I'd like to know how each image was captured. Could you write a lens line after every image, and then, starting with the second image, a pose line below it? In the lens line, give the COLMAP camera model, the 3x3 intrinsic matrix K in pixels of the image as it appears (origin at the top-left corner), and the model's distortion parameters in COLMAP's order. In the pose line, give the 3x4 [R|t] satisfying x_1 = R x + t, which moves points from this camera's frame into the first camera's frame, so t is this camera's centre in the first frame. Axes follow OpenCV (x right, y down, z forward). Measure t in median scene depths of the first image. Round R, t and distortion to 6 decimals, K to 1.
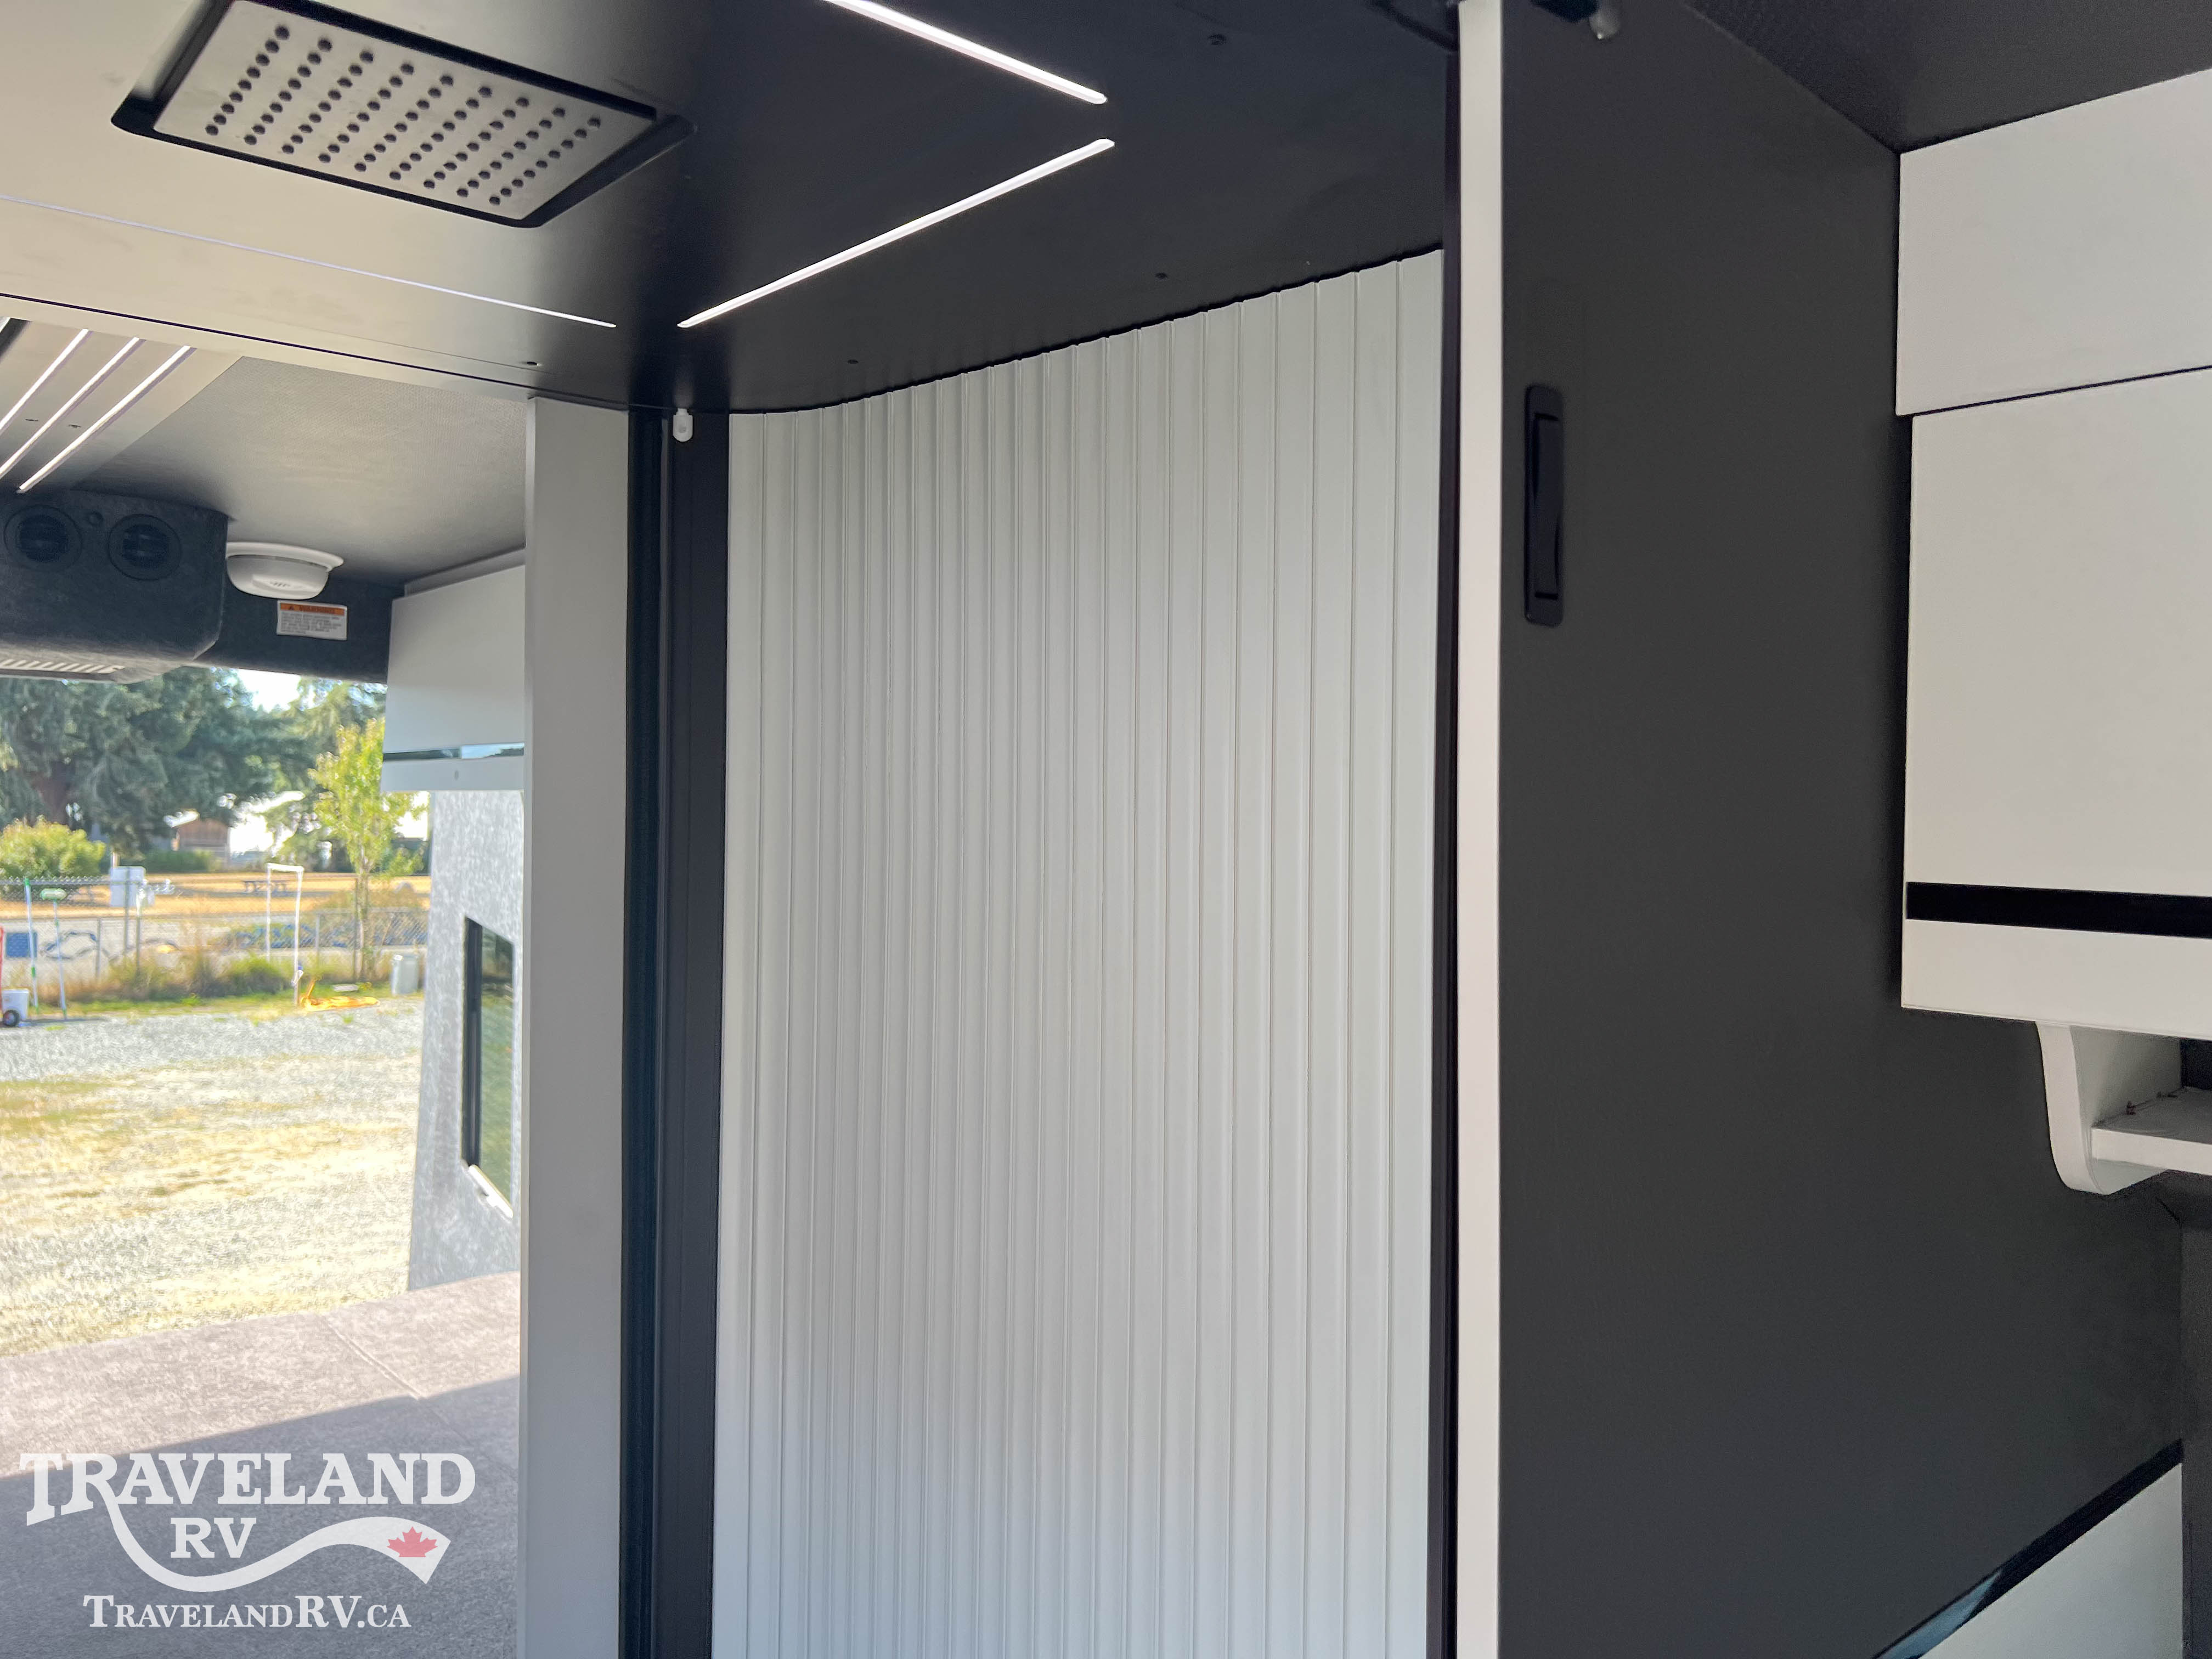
lens RADIAL K [[1663.6, 0, 1134.3], [0, 1663.6, 799.1], [0, 0, 1]] dist [0.035911, -0.046432]
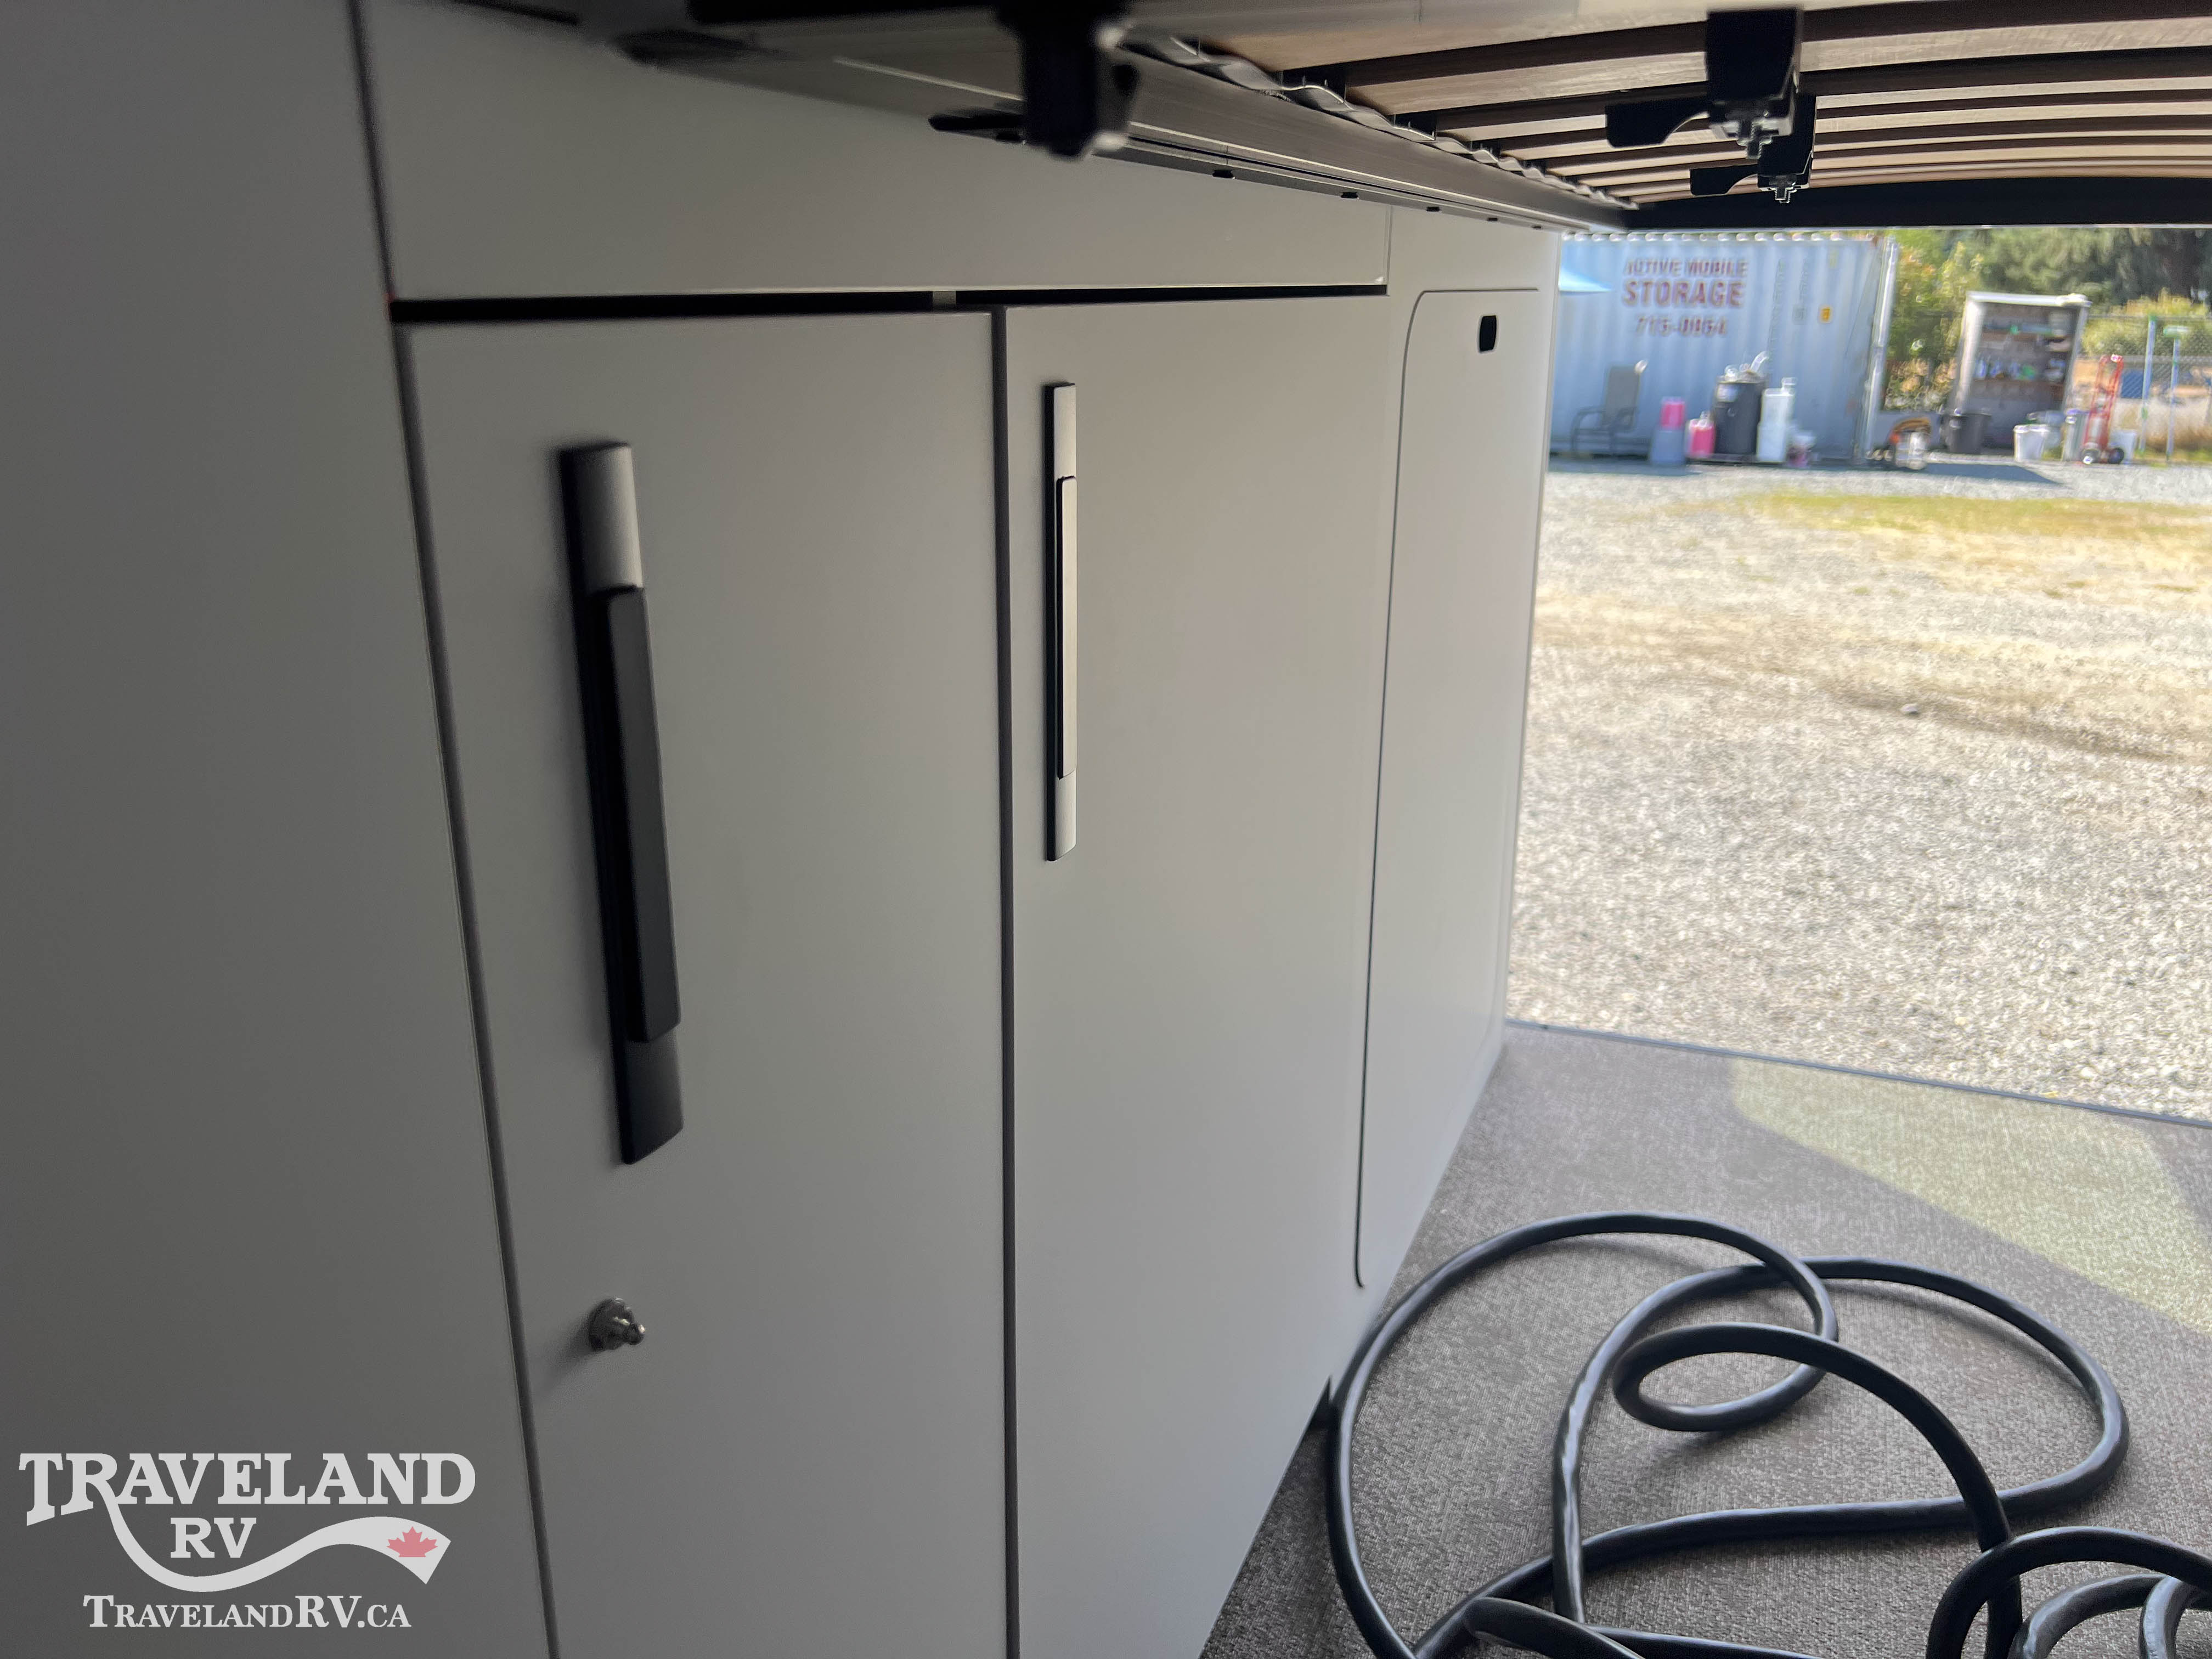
lens RADIAL K [[1663.6, 0, 1135.6], [0, 1663.6, 833.3], [0, 0, 1]] dist [0.035911, -0.046432]
pose [[0.447665, 0.251727, -0.858038, -0.051112], [0.018571, 0.956734, 0.290370, 0.080234], [0.894009, -0.145923, 0.423621, 0.065848]]
